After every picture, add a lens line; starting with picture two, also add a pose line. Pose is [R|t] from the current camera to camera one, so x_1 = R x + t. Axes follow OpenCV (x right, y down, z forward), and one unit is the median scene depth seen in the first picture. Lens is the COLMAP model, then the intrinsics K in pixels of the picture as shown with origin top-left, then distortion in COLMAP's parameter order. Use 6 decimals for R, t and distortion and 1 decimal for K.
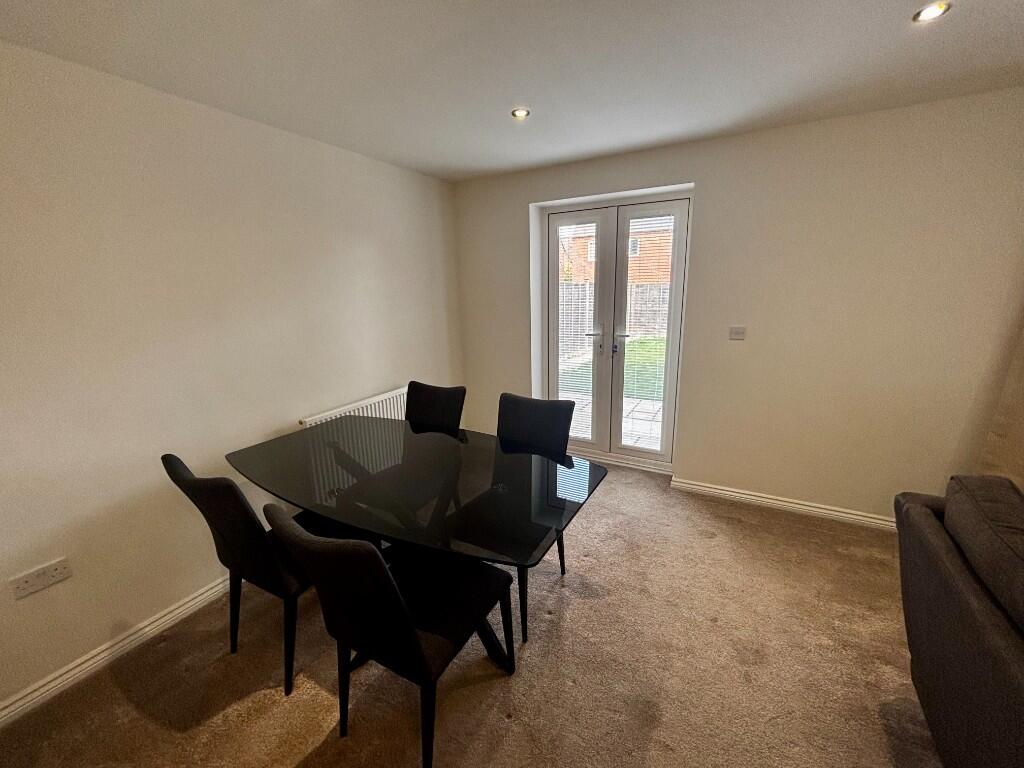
lens RADIAL K [[422.4, 0, 508.6], [0, 422.4, 381.3], [0, 0, 1]] dist [0.063877, -0.000067]
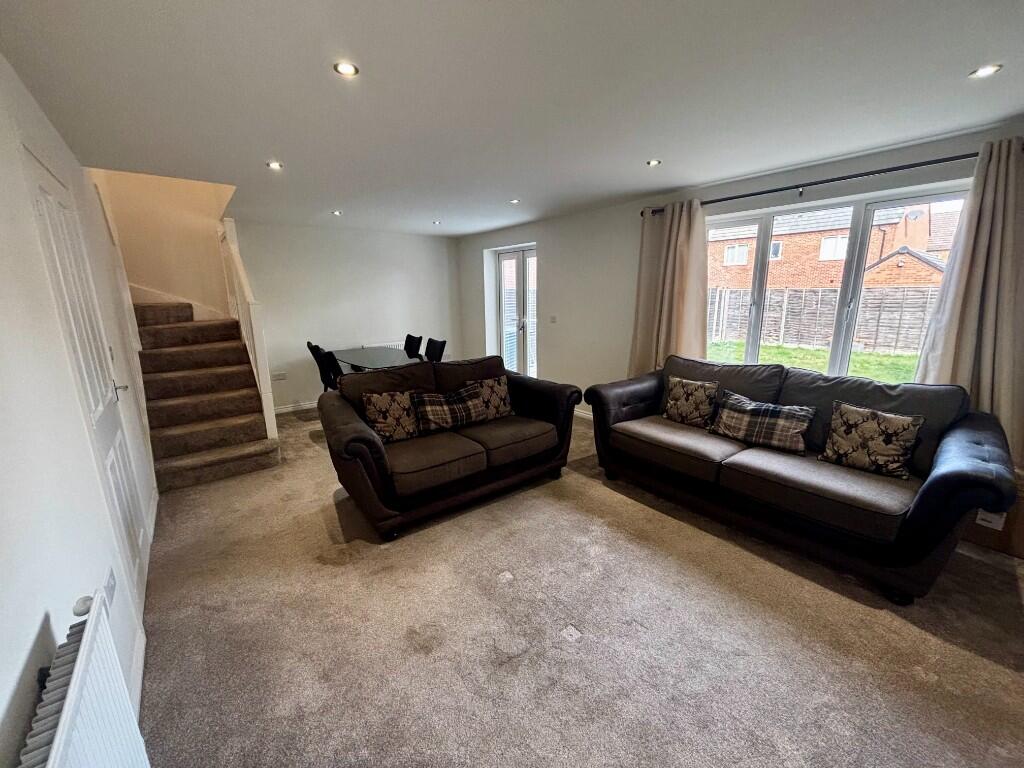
lens RADIAL K [[422.4, 0, 508.6], [0, 422.4, 381.3], [0, 0, 1]] dist [0.063877, -0.000067]
pose [[0.912796, 0.101173, -0.395685, 0.960735], [-0.103317, 0.994521, 0.015949, 0.133530], [0.395131, 0.026322, 0.918248, -0.702954]]
